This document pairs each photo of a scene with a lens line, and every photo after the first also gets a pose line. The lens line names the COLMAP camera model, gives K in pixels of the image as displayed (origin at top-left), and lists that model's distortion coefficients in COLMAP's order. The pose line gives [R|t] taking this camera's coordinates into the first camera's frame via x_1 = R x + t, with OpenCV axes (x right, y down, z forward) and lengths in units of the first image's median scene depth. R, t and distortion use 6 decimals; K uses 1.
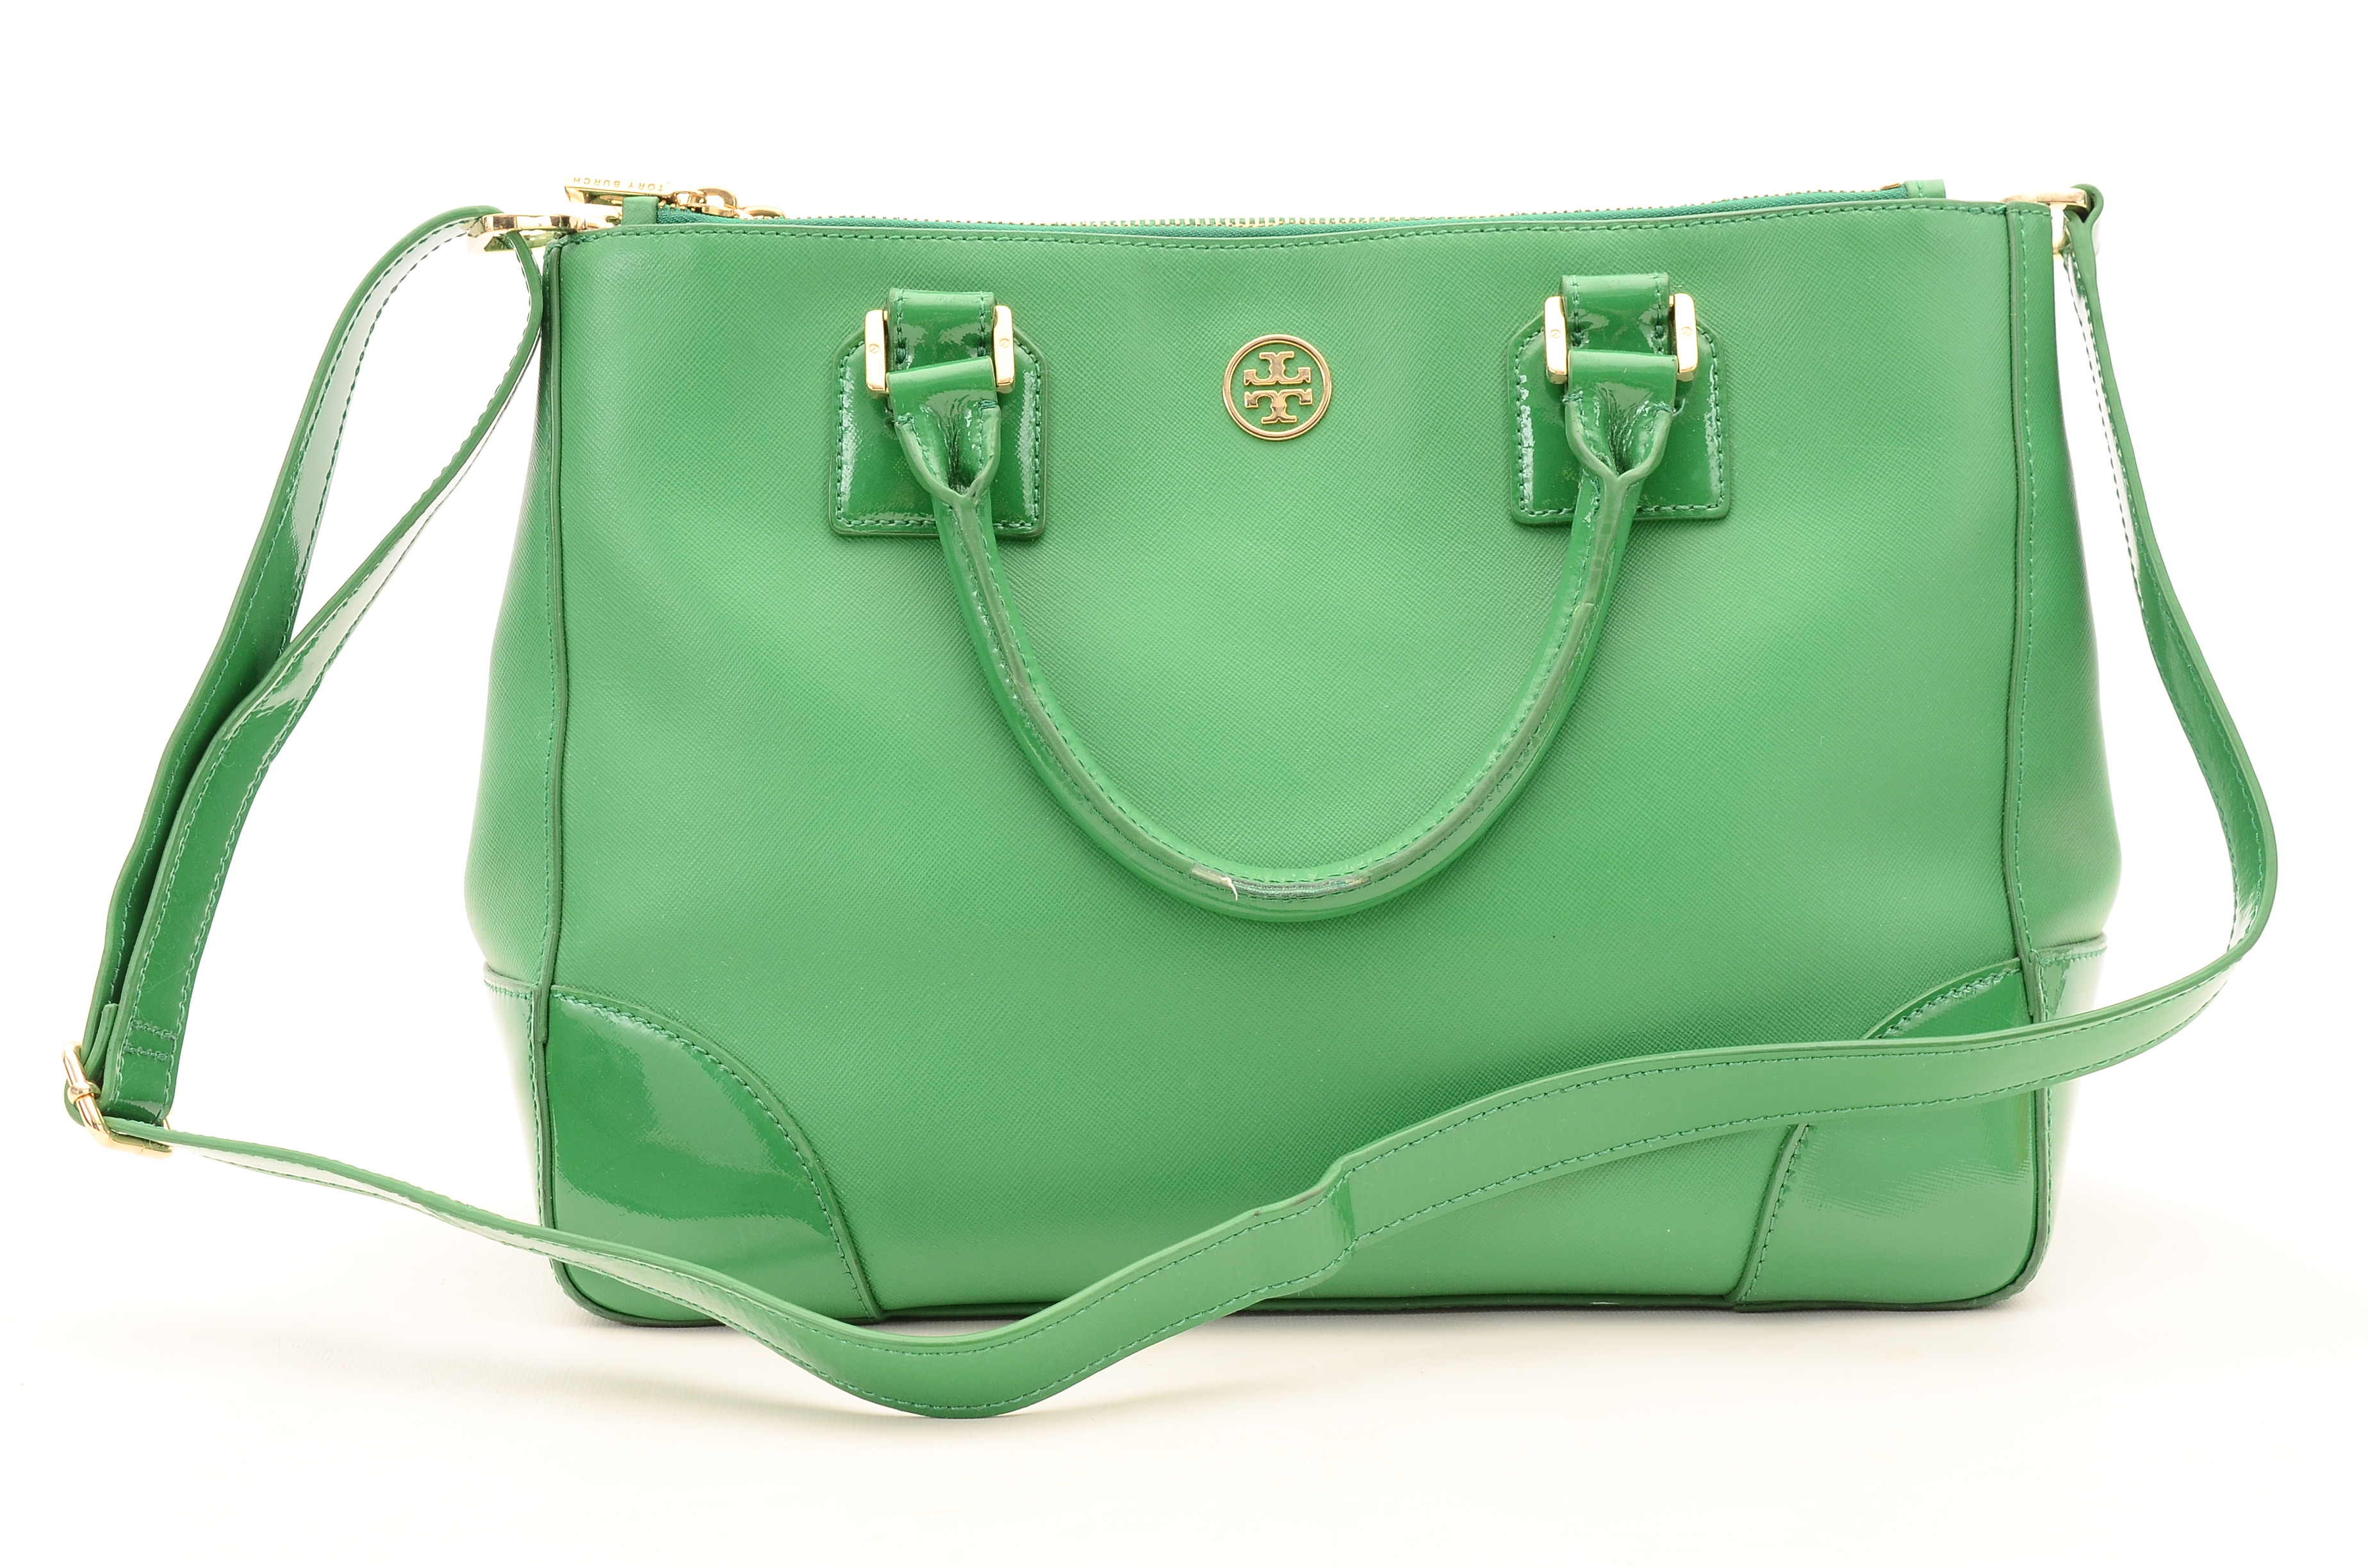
lens RADIAL K [[3702.8, 0, 1172.3], [0, 3702.8, 772.5], [0, 0, 1]] dist [-0.050248, 0.000000]
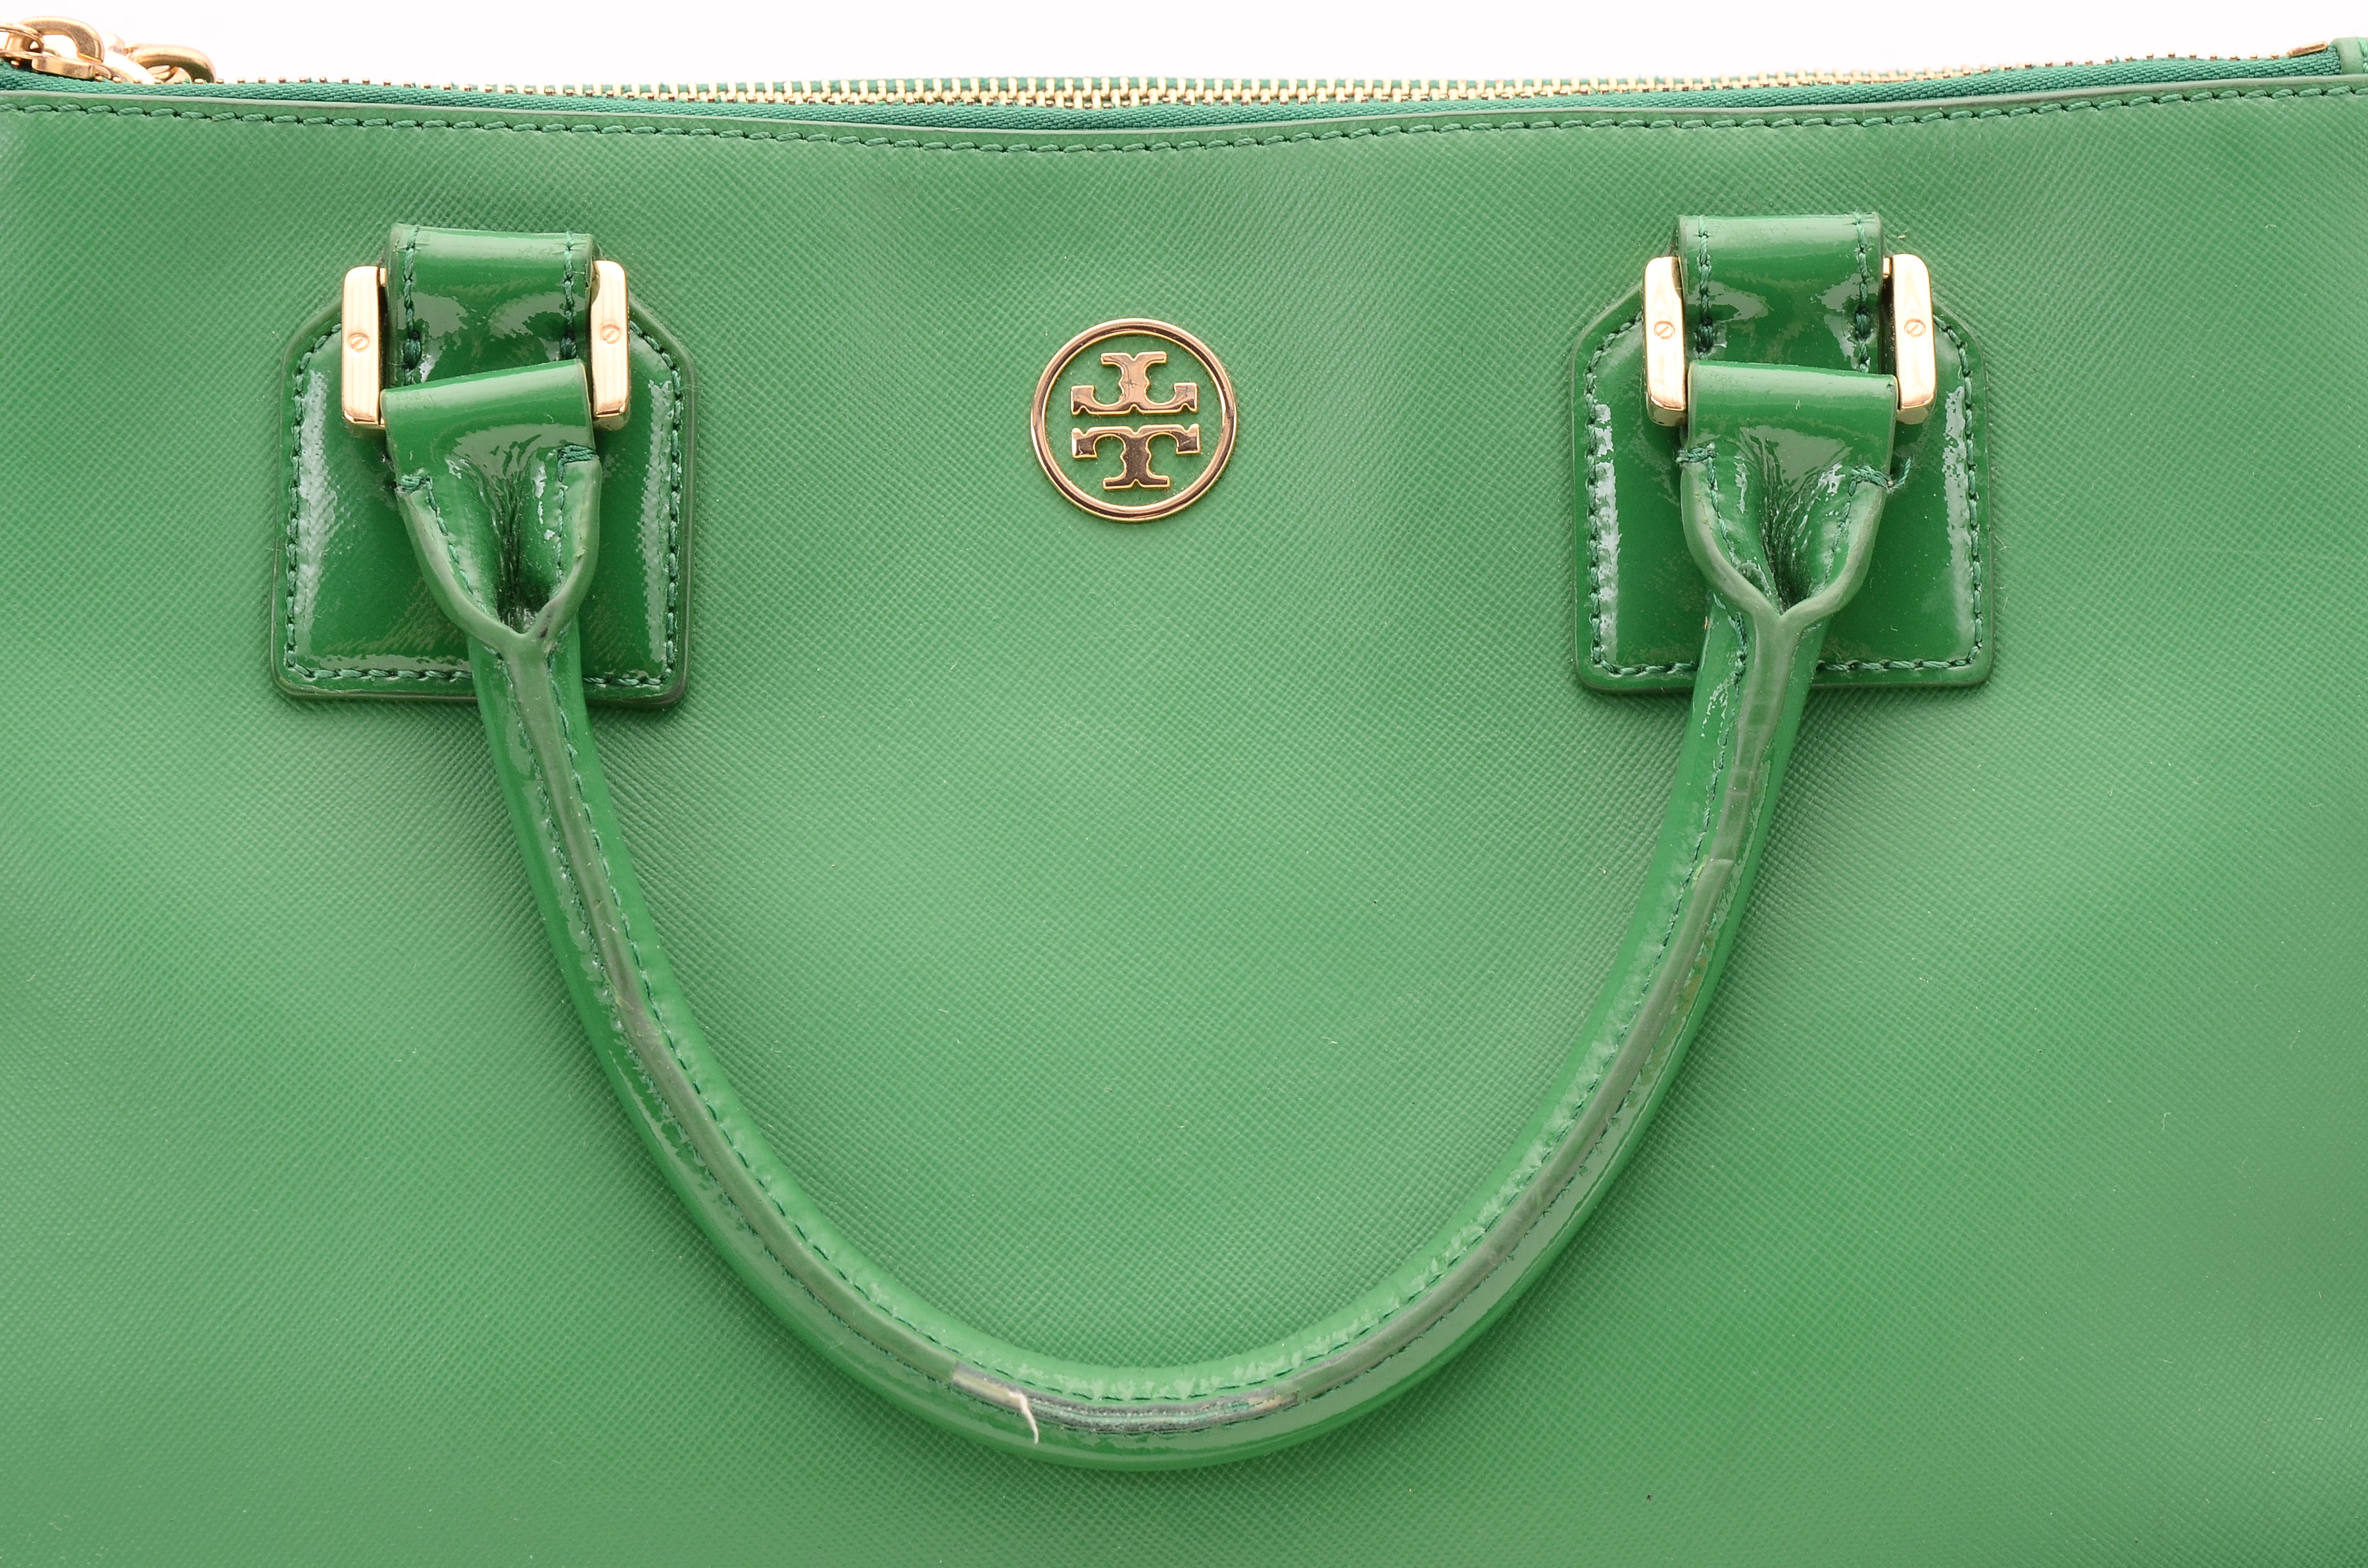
lens RADIAL K [[5665.6, 0, 1188.2], [0, 5665.6, 794.8], [0, 0, 1]] dist [0.058515, 0.000000]
pose [[0.999666, 0.009351, 0.024109, 0.017486], [-0.009602, 0.999900, 0.010334, -0.060297], [-0.024010, -0.010562, 0.999656, 0.198071]]
